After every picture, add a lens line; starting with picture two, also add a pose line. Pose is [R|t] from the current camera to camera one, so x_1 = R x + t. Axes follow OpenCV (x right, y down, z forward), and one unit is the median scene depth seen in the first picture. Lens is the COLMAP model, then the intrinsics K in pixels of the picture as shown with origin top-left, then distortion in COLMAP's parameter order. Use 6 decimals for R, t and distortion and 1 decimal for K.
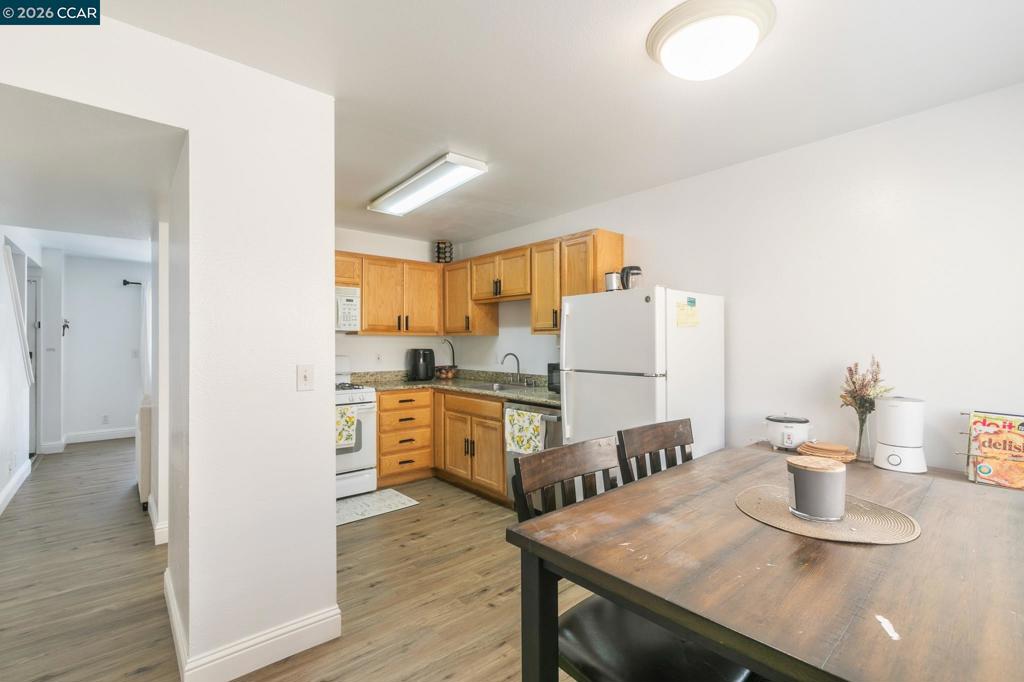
lens RADIAL K [[464.3, 0, 522.1], [0, 464.3, 339.1], [0, 0, 1]] dist [-0.000800, -0.000384]
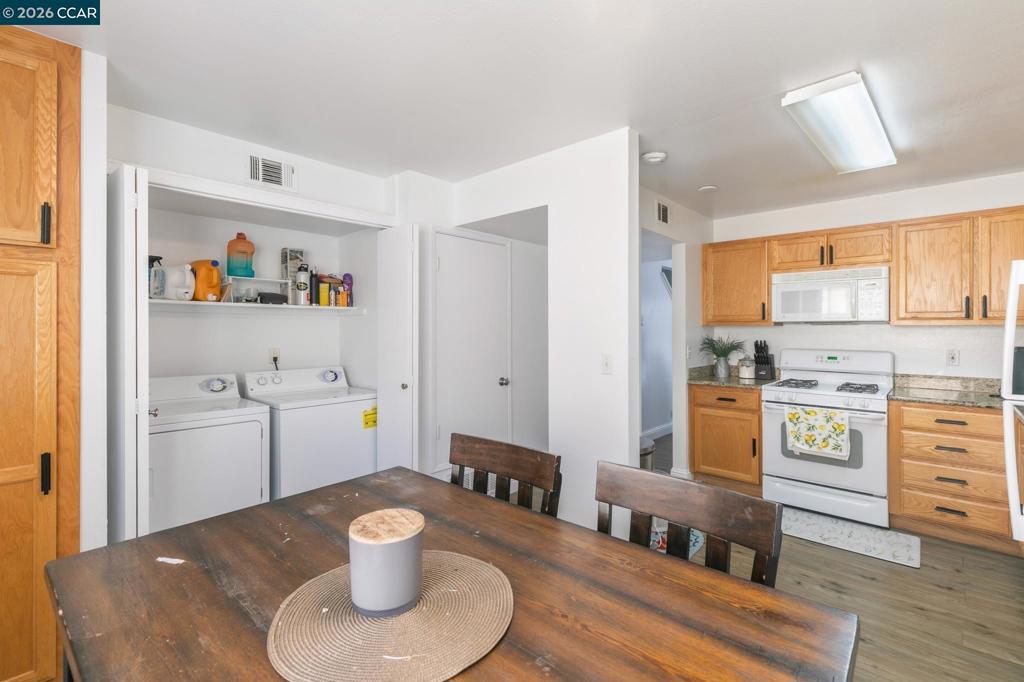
lens RADIAL K [[459.8, 0, 520.3], [0, 459.8, 331.9], [0, 0, 1]] dist [0.000973, -0.000194]
pose [[0.109294, 0.005514, -0.993994, 0.392593], [0.003977, 0.999974, 0.005985, -0.006176], [0.994001, -0.004608, 0.109270, 0.330815]]
